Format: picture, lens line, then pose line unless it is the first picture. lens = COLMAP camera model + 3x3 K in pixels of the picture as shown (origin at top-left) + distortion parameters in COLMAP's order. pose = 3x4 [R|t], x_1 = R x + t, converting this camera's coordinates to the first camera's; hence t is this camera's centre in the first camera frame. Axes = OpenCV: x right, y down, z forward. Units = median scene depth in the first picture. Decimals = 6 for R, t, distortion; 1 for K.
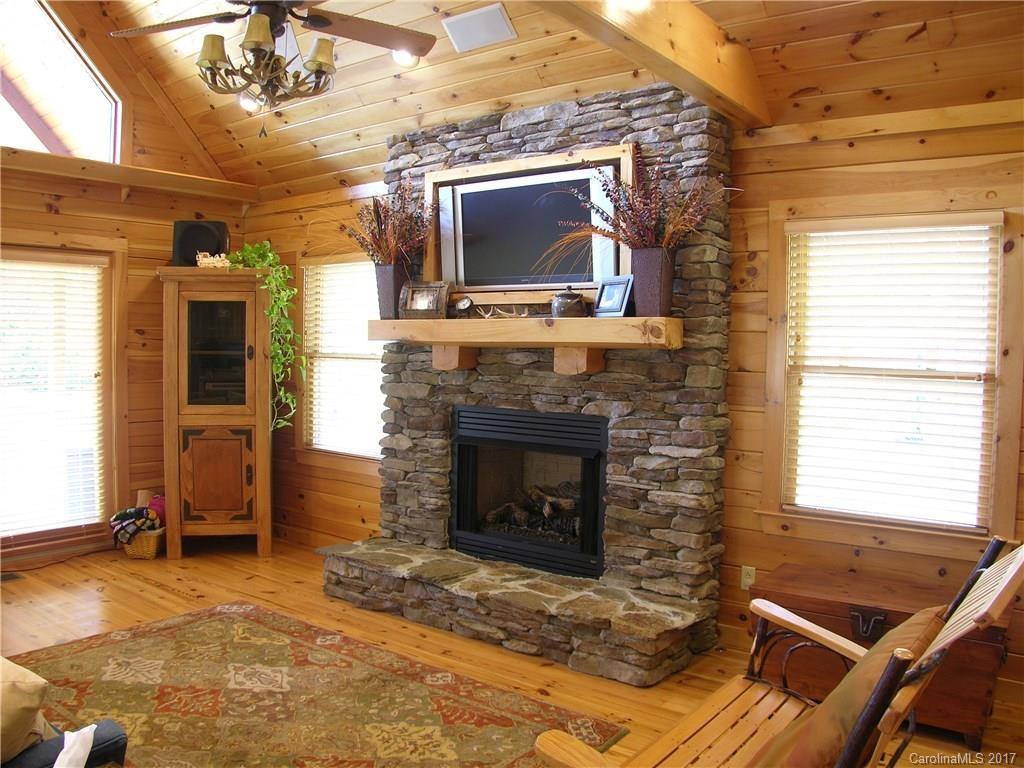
lens RADIAL K [[835.6, 0, 512.0], [0, 835.6, 384.0], [0, 0, 1]] dist [-0.227759, 0.131169]
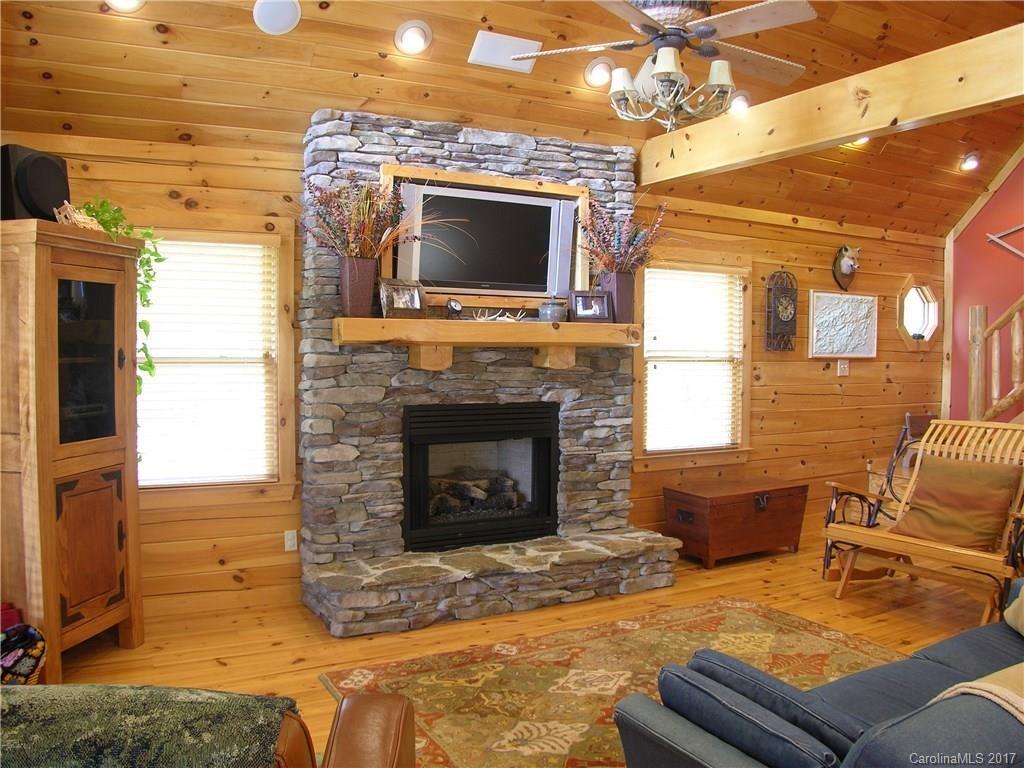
lens RADIAL K [[835.6, 0, 512.0], [0, 835.6, 384.0], [0, 0, 1]] dist [-0.227759, 0.131169]
pose [[0.409389, -0.054914, 0.910706, -1.023993], [0.039721, 0.998313, 0.042340, -0.041840], [-0.911495, 0.018841, 0.410880, 0.539505]]
